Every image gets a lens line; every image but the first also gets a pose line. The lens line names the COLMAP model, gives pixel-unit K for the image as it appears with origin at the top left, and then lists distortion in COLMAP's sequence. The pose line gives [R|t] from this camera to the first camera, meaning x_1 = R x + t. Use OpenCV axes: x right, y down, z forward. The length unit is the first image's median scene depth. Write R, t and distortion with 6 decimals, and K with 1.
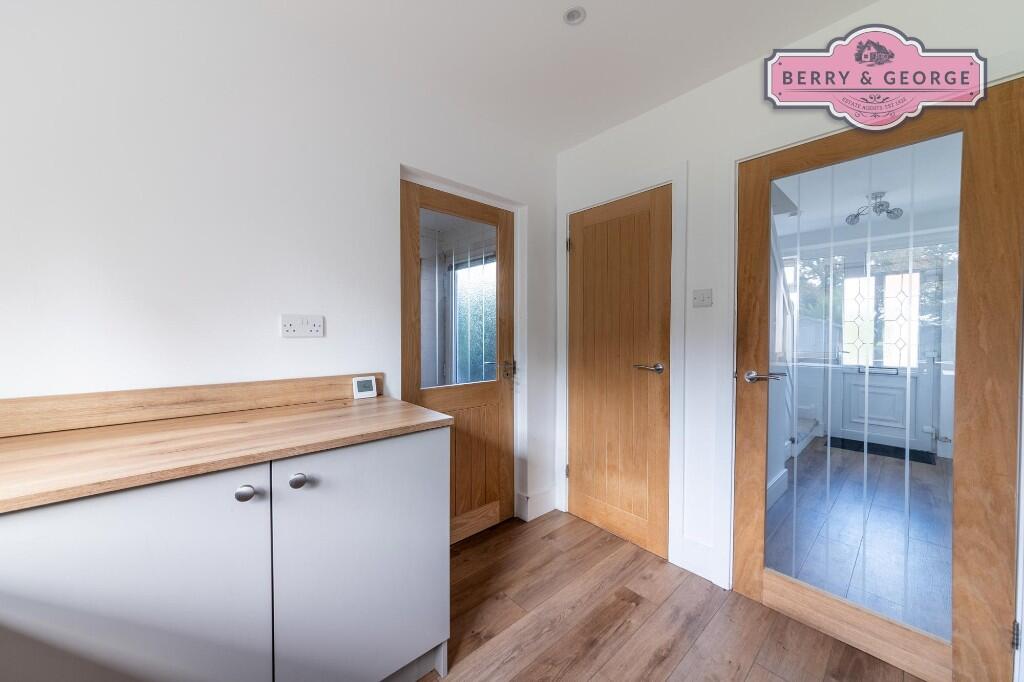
lens RADIAL K [[379.6, 0, 511.6], [0, 379.6, 336.8], [0, 0, 1]] dist [-0.000359, -0.000231]
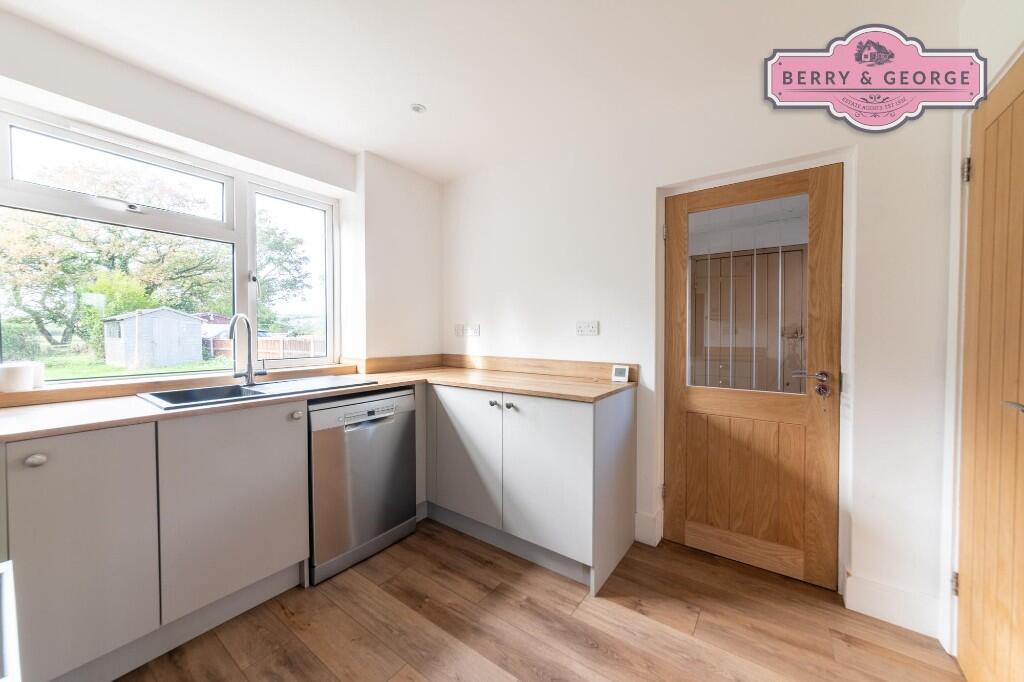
lens RADIAL K [[379.6, 0, 511.6], [0, 379.6, 336.8], [0, 0, 1]] dist [-0.000359, -0.000231]
pose [[0.182151, 0.009673, -0.983223, 0.806832], [-0.014543, 0.999869, 0.007143, 0.001655], [0.983163, 0.012998, 0.182268, 0.367738]]
